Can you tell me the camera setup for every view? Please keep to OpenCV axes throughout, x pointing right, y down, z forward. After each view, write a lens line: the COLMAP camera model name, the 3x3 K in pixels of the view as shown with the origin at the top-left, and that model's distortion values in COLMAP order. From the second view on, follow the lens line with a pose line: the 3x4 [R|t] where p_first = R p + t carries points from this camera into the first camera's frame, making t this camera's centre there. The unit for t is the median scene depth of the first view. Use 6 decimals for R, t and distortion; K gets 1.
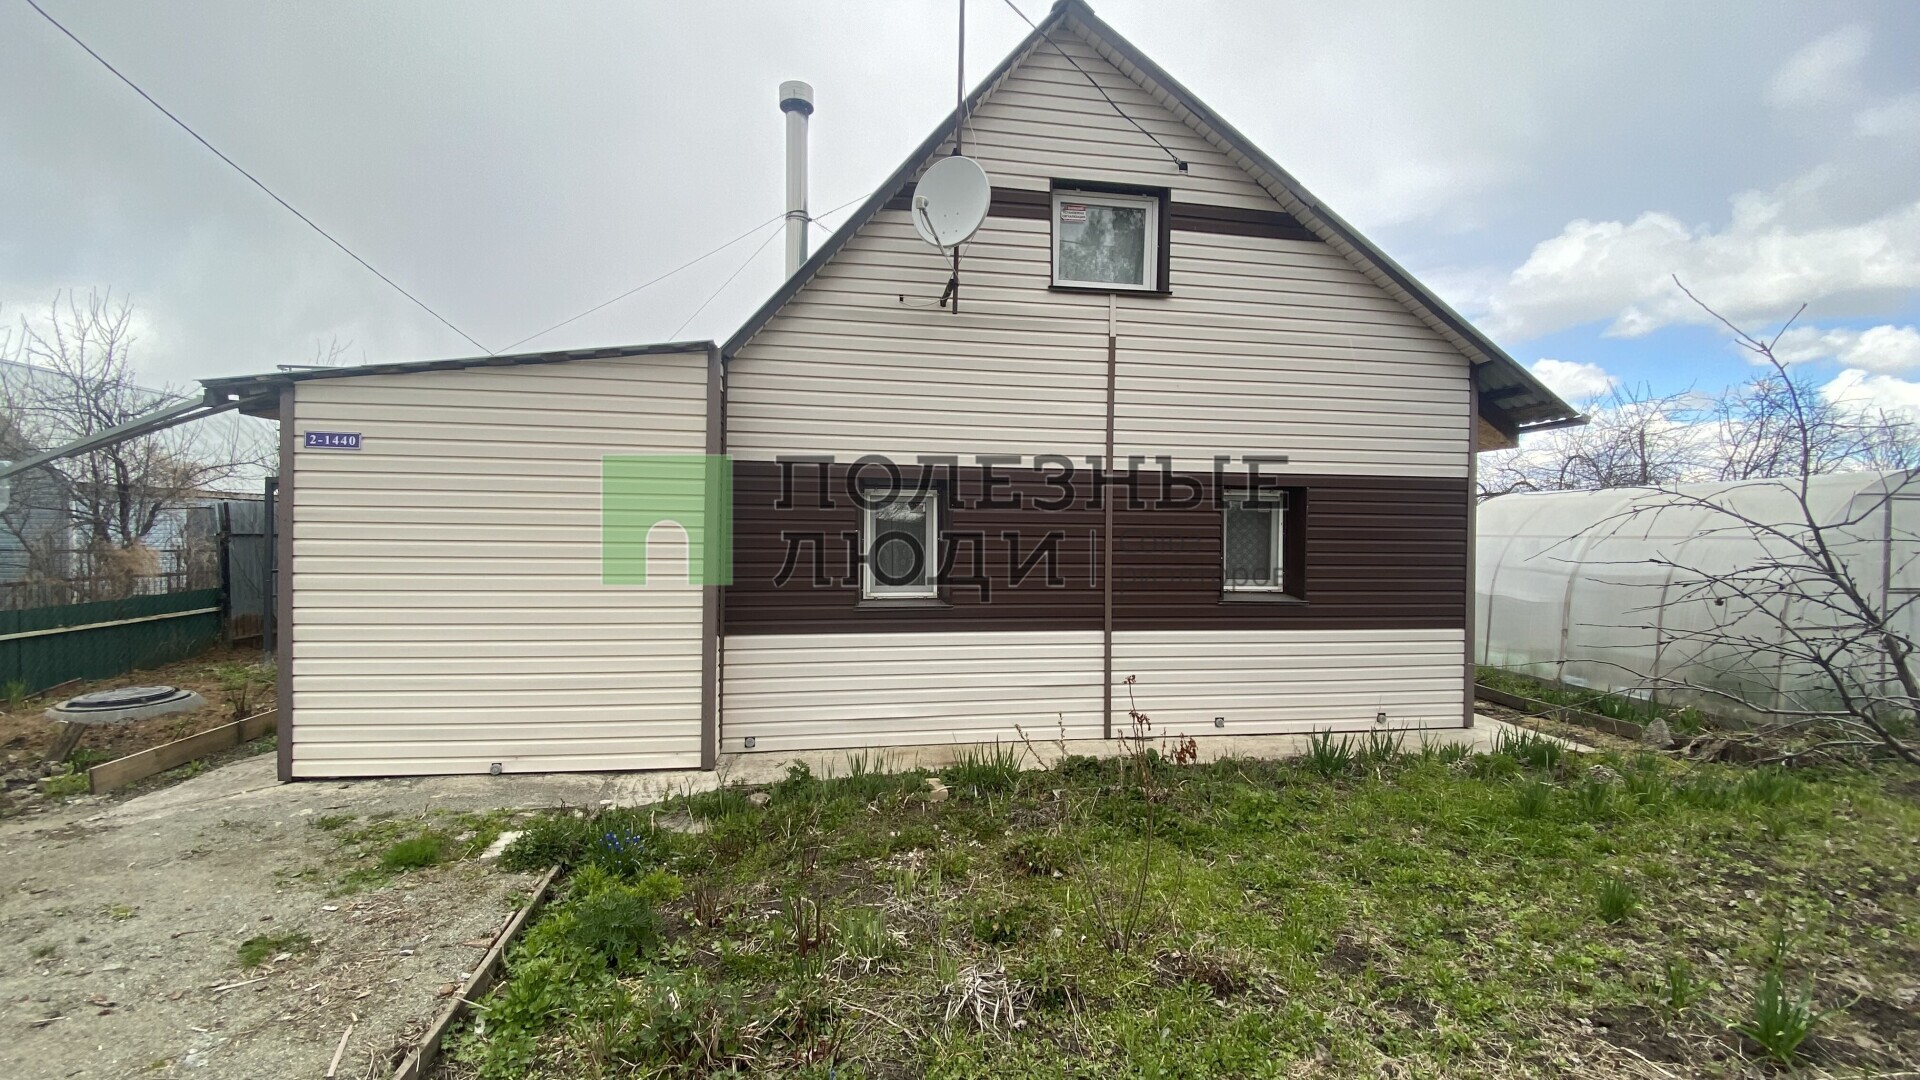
lens RADIAL K [[791.1, 0, 945.8], [0, 791.1, 565.1], [0, 0, 1]] dist [-0.007584, -0.011705]
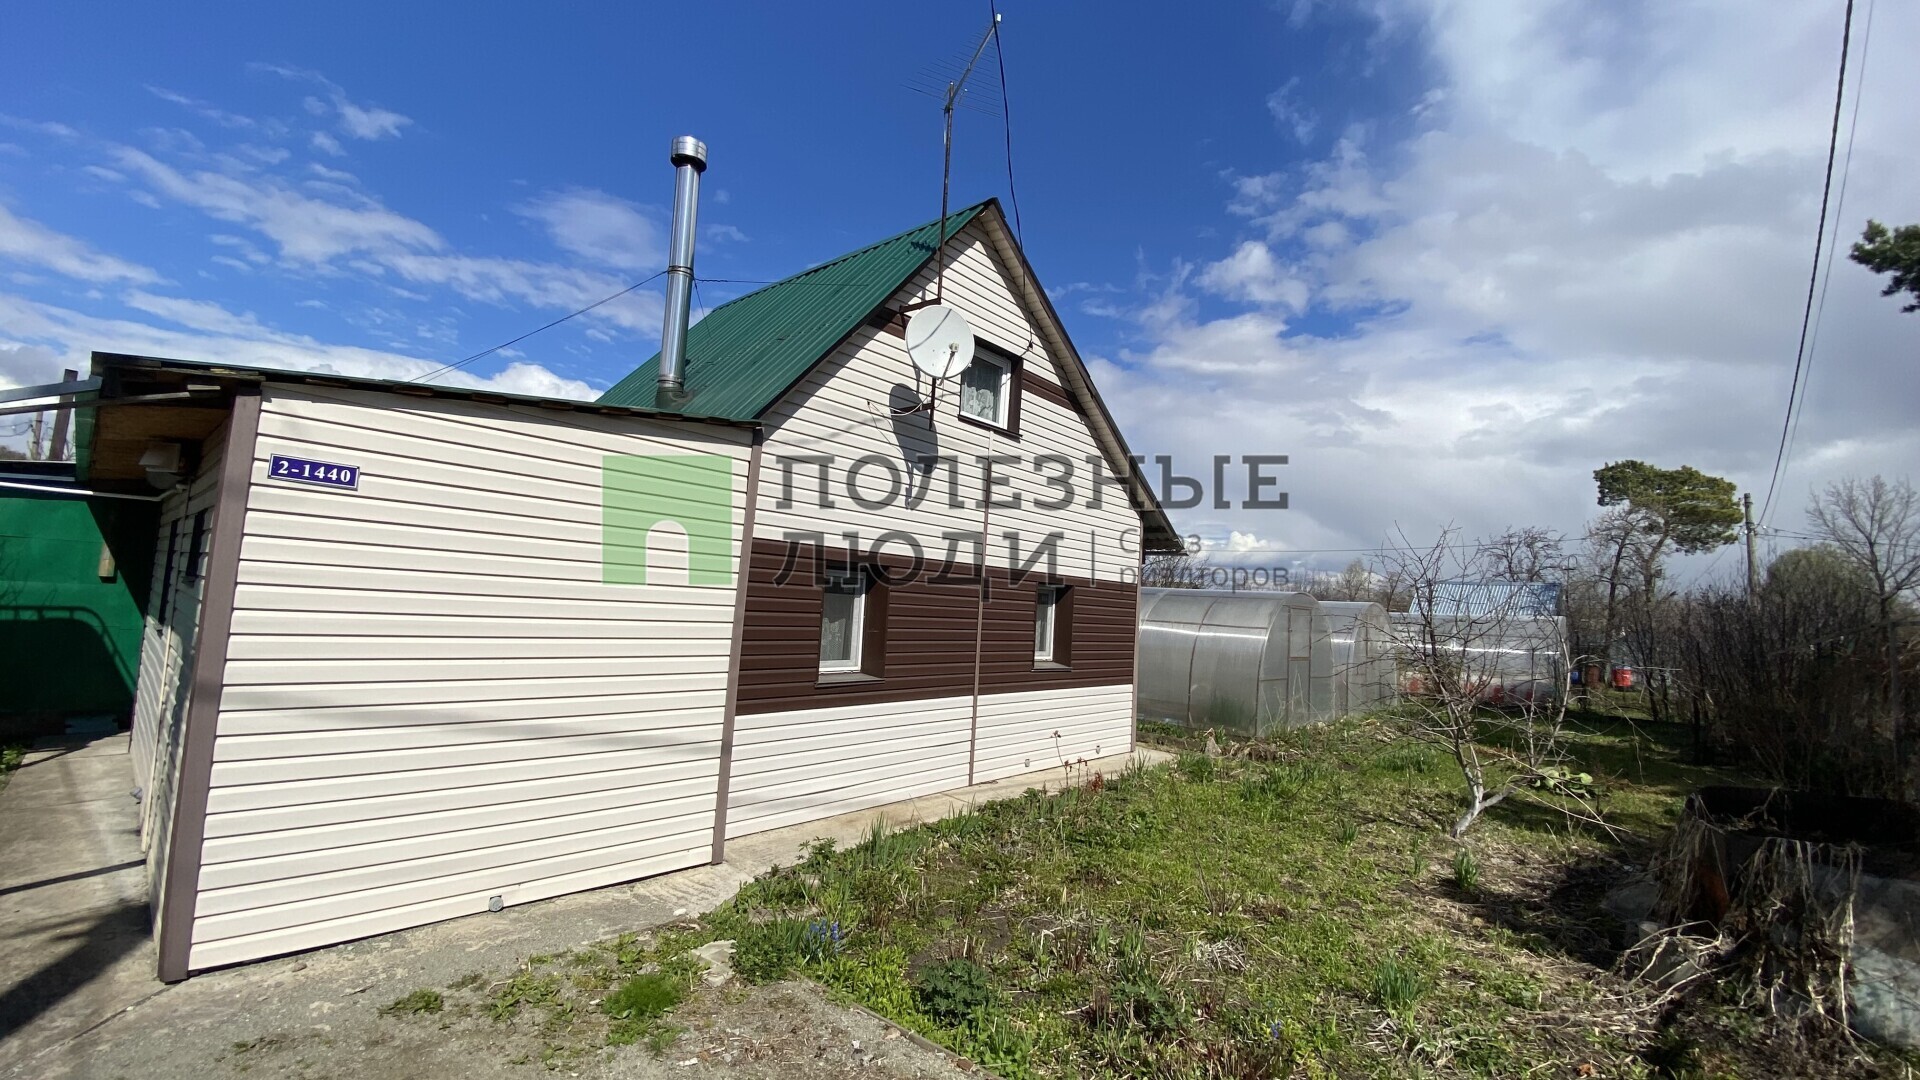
lens RADIAL K [[791.1, 0, 959.1], [0, 791.1, 536.9], [0, 0, 1]] dist [-0.007584, -0.011705]
pose [[0.770124, 0.085914, 0.632082, -0.692712], [-0.020494, 0.993710, -0.110096, -0.028868], [-0.637565, 0.071834, 0.767040, 0.063550]]
